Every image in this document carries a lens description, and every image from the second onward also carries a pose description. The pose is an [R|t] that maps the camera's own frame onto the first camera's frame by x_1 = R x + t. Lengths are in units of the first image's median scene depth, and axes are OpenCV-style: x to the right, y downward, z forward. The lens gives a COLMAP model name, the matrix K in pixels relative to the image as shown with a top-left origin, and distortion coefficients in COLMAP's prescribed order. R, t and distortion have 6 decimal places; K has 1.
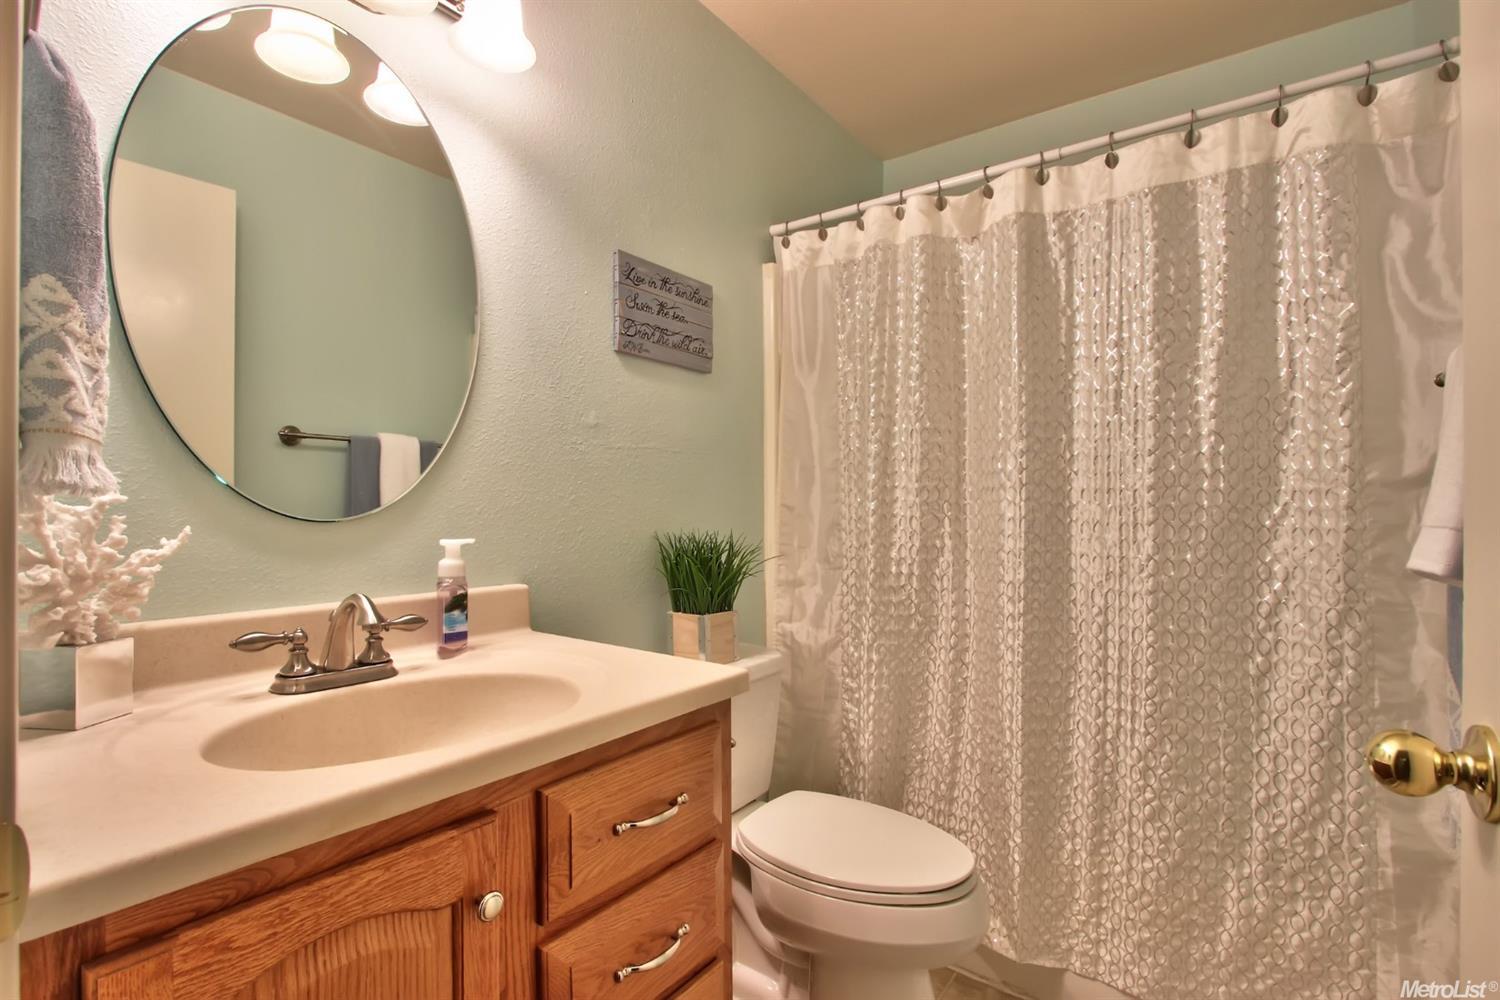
lens RADIAL K [[694.6, 0, 744.6], [0, 694.6, 504.8], [0, 0, 1]] dist [-0.023243, 0.001047]
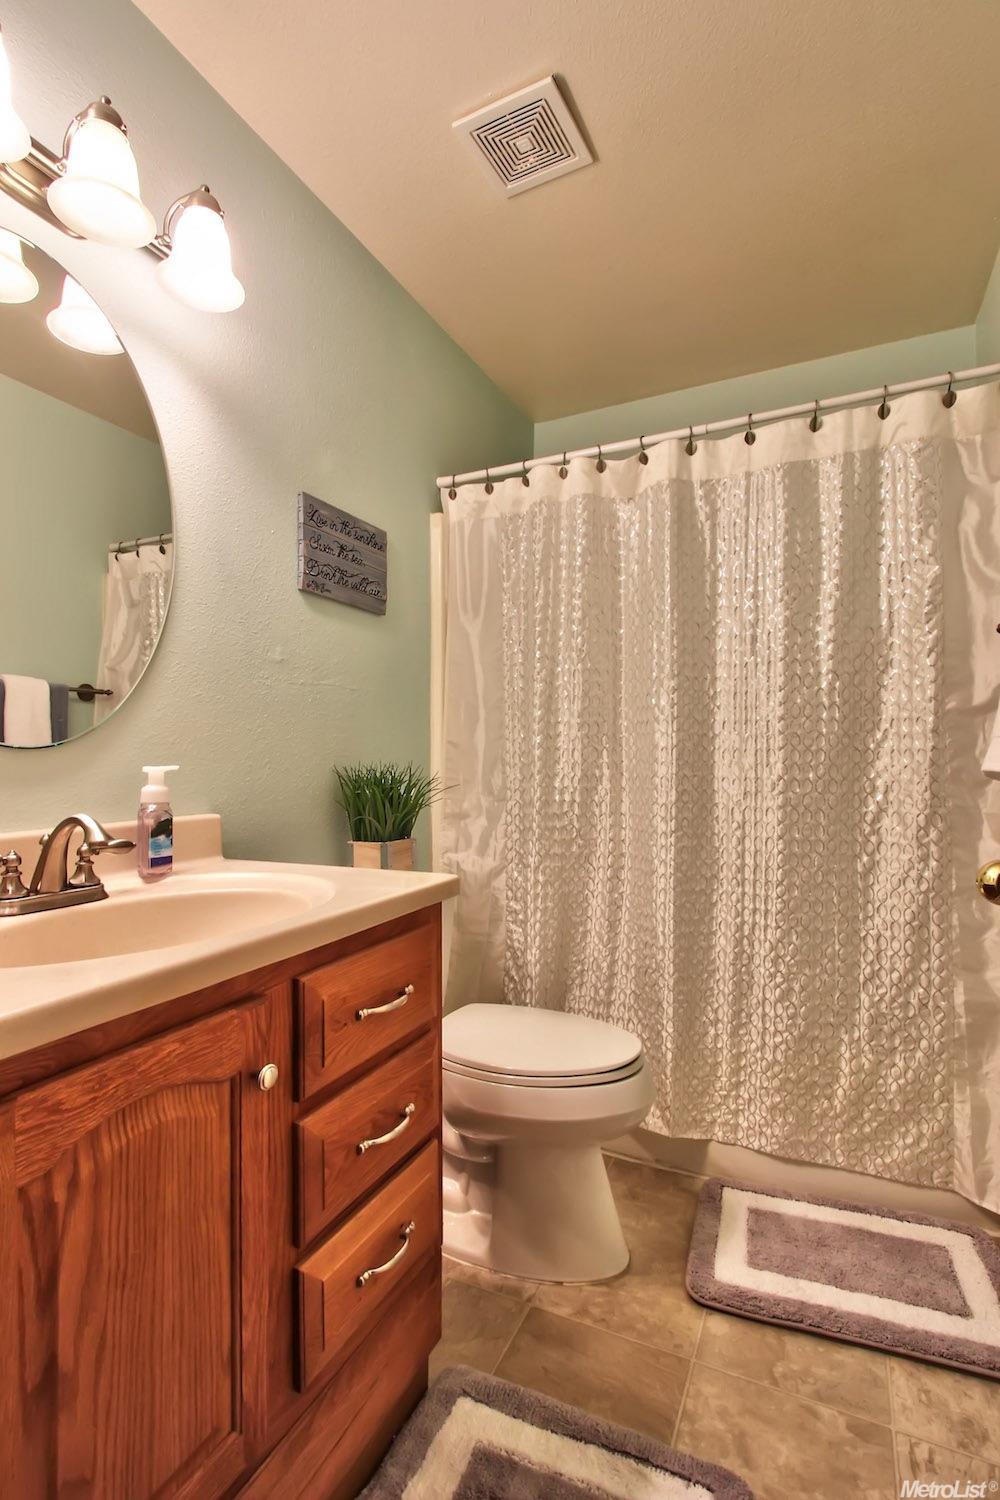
lens RADIAL K [[694.6, 0, 474.5], [0, 694.6, 769.7], [0, 0, 1]] dist [-0.023243, 0.001047]
pose [[0.985843, -0.008824, 0.167436, -0.126087], [0.007044, 0.999912, 0.011221, 0.045538], [-0.167520, -0.009883, 0.985819, -0.081023]]
